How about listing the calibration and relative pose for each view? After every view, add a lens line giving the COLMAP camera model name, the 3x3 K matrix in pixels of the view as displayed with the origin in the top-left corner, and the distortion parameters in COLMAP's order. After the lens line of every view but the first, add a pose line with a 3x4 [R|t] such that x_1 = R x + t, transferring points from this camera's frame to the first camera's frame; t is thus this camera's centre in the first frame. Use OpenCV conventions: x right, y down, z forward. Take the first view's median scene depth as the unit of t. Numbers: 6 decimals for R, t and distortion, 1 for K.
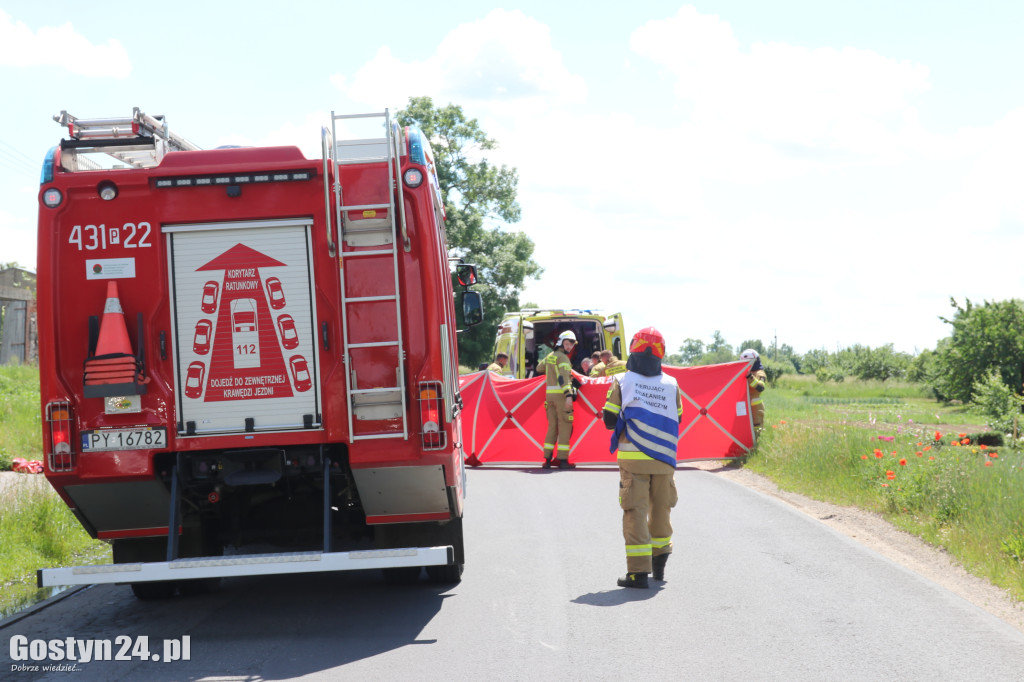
lens RADIAL K [[1701.5, 0, 511.7], [0, 1701.5, 344.4], [0, 0, 1]] dist [0.027108, 0.058462]
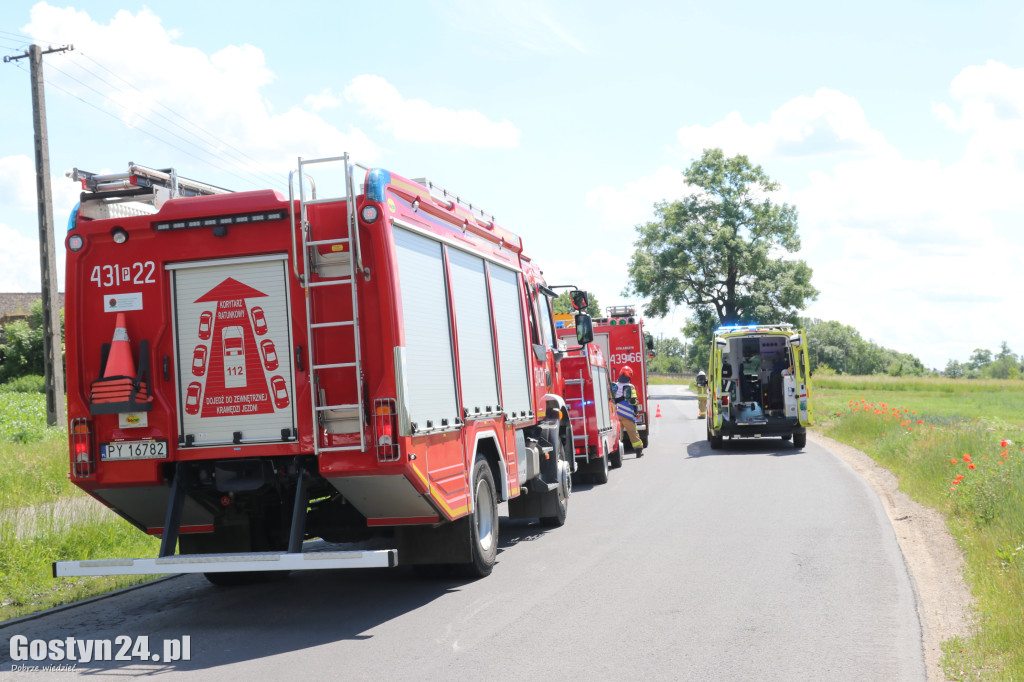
lens RADIAL K [[1404.7, 0, 511.3], [0, 1404.7, 340.0], [0, 0, 1]] dist [-0.037453, -0.036966]
pose [[0.974160, -0.015052, -0.225358, 0.232771], [0.012226, 0.999828, -0.013935, -0.002436], [0.225529, 0.010819, 0.974176, 0.133902]]
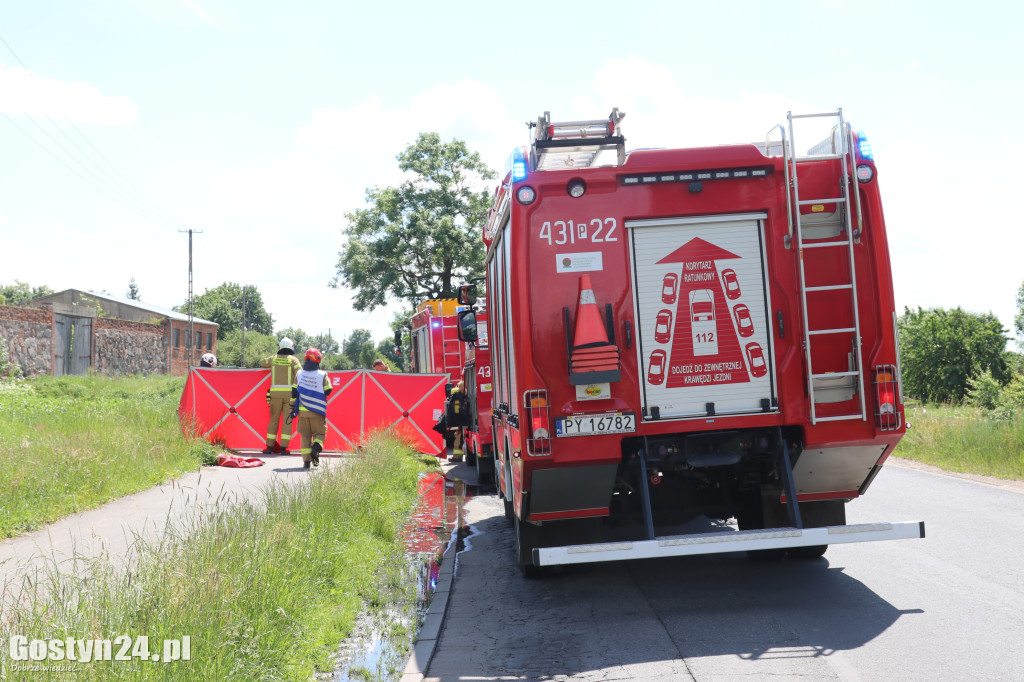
lens RADIAL K [[1498.1, 0, 511.1], [0, 1498.1, 341.7], [0, 0, 1]] dist [-0.035824, 0.004891]
pose [[0.999230, -0.012045, 0.037339, -0.309926], [0.012367, 0.999888, -0.008423, 0.011752], [-0.037233, 0.008879, 0.999267, 0.079191]]
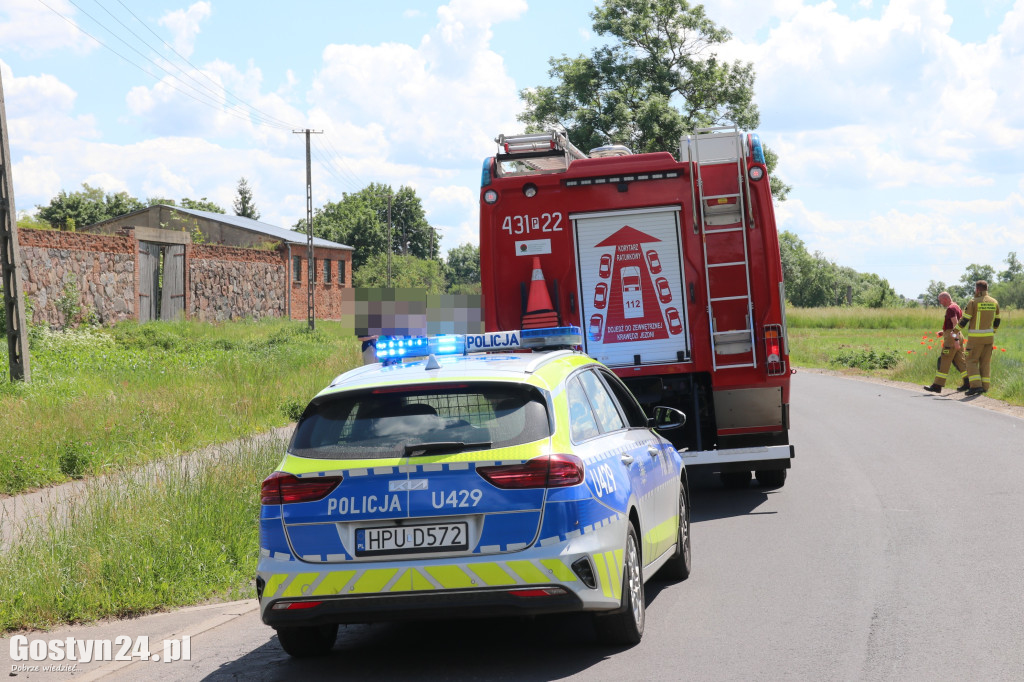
lens RADIAL K [[2263.6, 0, 512.2], [0, 2263.6, 343.3], [0, 0, 1]] dist [0.135551, 0.220761]
pose [[0.995041, -0.022443, -0.096905, -0.077929], [0.025152, 0.999324, 0.026826, -0.016583], [0.096237, -0.029130, 0.994932, -0.796492]]
